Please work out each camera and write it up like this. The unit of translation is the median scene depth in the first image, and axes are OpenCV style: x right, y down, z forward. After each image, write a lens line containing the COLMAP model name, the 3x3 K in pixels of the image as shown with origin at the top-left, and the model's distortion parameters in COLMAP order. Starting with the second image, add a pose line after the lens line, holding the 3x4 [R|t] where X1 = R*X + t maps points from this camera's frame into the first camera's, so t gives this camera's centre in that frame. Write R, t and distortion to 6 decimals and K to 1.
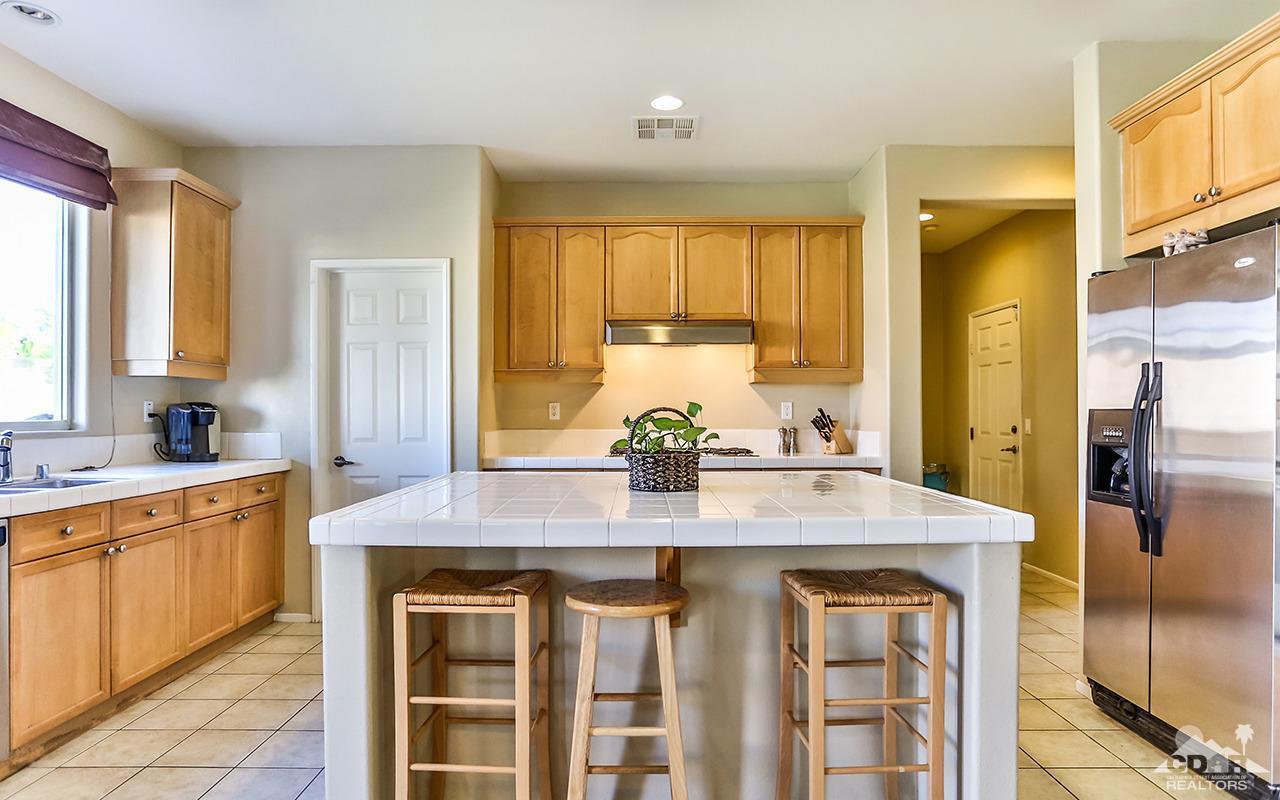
lens RADIAL K [[760.6, 0, 640.0], [0, 760.6, 400.0], [0, 0, 1]] dist [-0.024120, 0.001709]
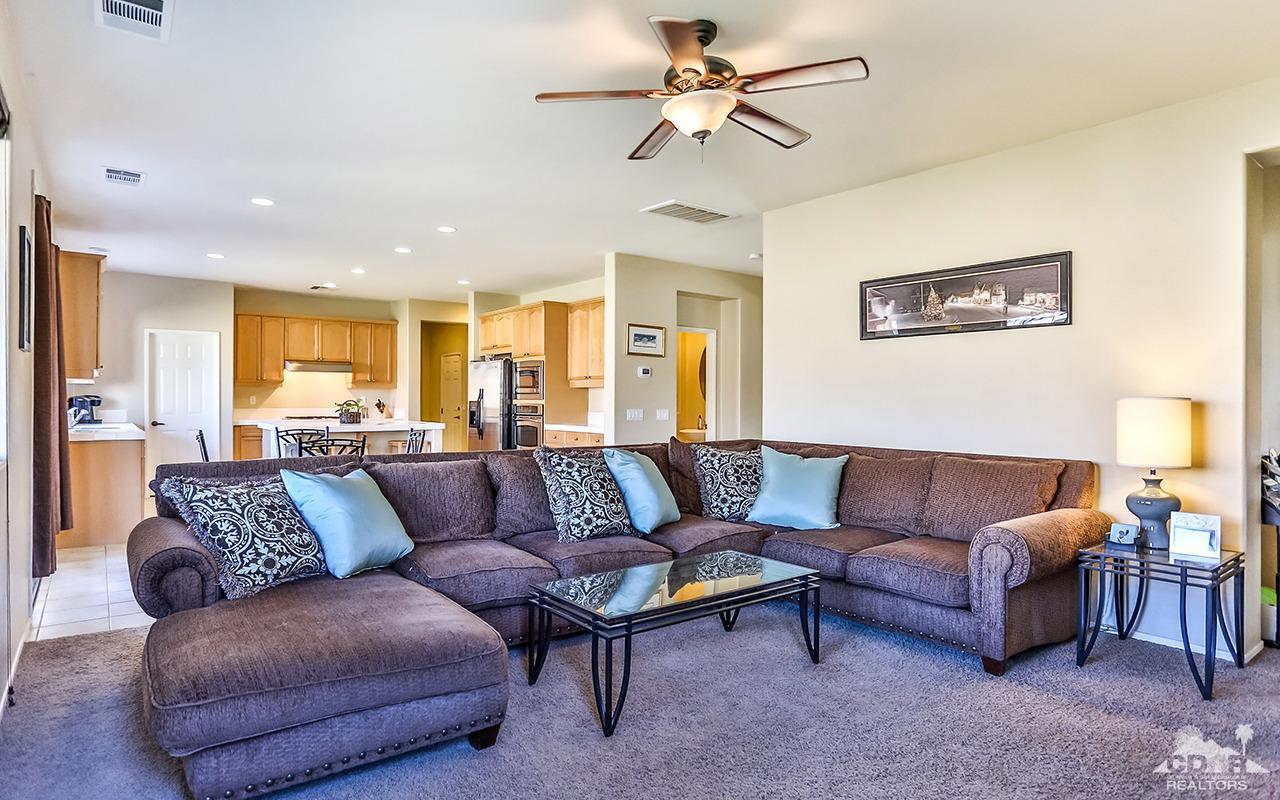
lens RADIAL K [[723.2, 0, 640.0], [0, 723.2, 400.0], [0, 0, 1]] dist [-0.035515, 0.000830]
pose [[0.792166, 0.004557, 0.610289, -0.529065], [-0.014916, 0.999818, 0.011895, -0.028453], [-0.610124, -0.018526, 0.792089, -1.382615]]
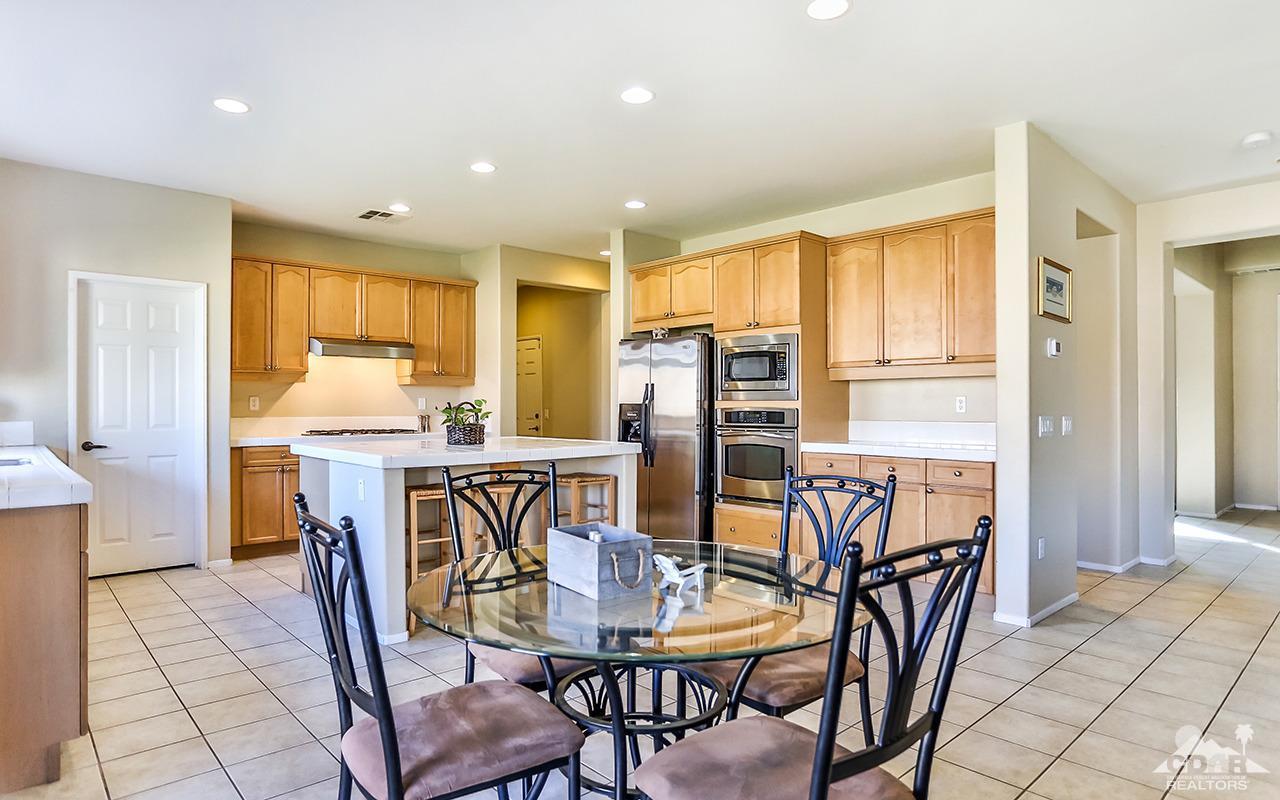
lens RADIAL K [[723.2, 0, 640.0], [0, 723.2, 400.0], [0, 0, 1]] dist [-0.035515, 0.000830]
pose [[0.735958, 0.007187, 0.676989, -0.501489], [-0.013050, 0.999908, 0.003571, -0.004309], [-0.676901, -0.011463, 0.735984, -0.365671]]
